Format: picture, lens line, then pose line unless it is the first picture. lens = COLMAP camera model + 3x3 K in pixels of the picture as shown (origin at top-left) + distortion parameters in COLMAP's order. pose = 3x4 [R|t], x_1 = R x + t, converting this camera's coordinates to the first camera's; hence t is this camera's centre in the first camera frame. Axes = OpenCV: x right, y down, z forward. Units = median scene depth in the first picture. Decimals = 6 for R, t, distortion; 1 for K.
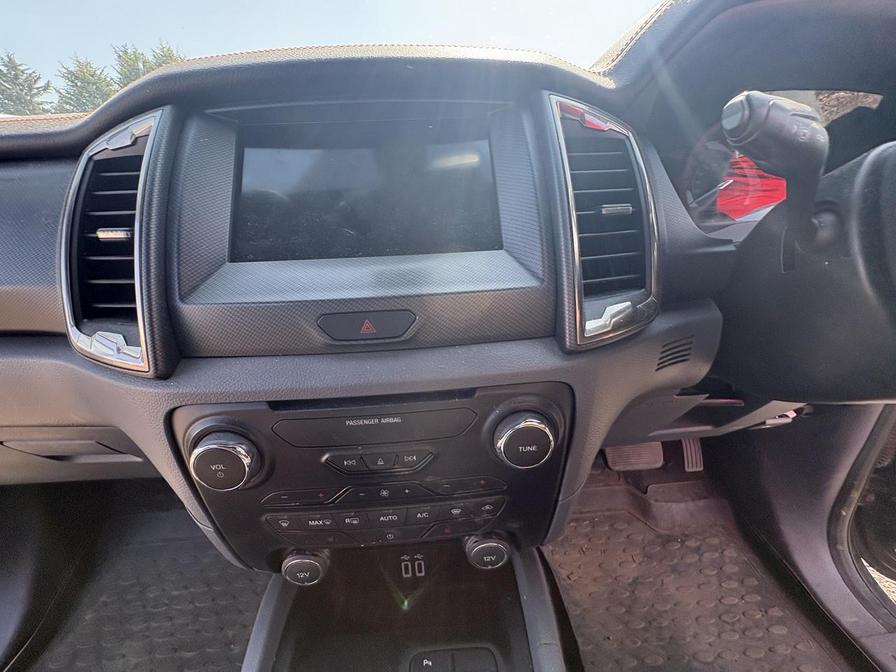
lens RADIAL K [[356.8, 0, 445.6], [0, 356.8, 338.5], [0, 0, 1]] dist [0.002132, 0.000615]
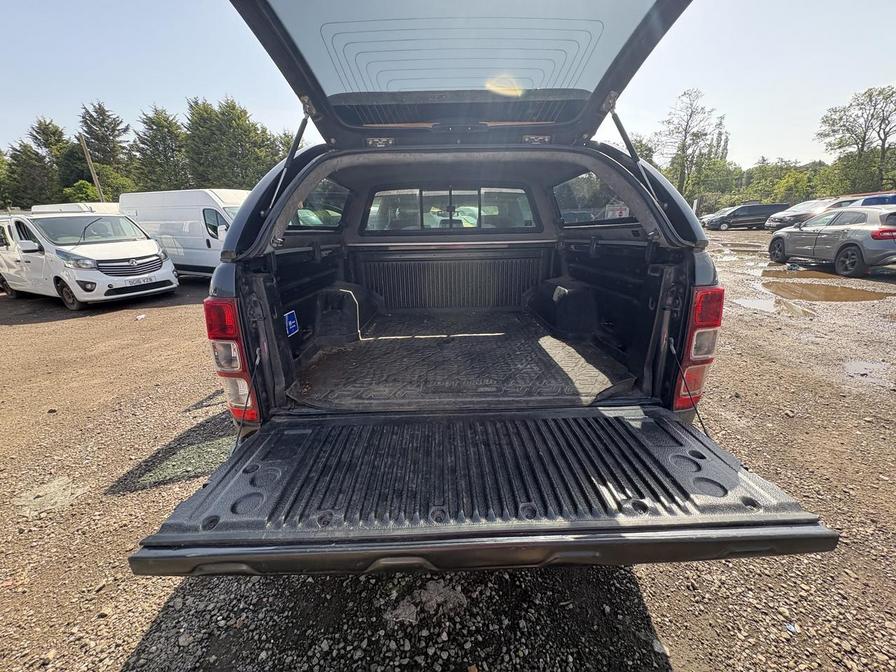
lens RADIAL K [[356.9, 0, 447.8], [0, 356.9, 337.0], [0, 0, 1]] dist [-0.000206, 0.000047]
pose [[0.998907, 0.034896, -0.031085, 0.258979], [-0.037114, 0.996576, -0.073888, 1.587671], [0.028400, 0.074961, 0.996782, -4.957725]]
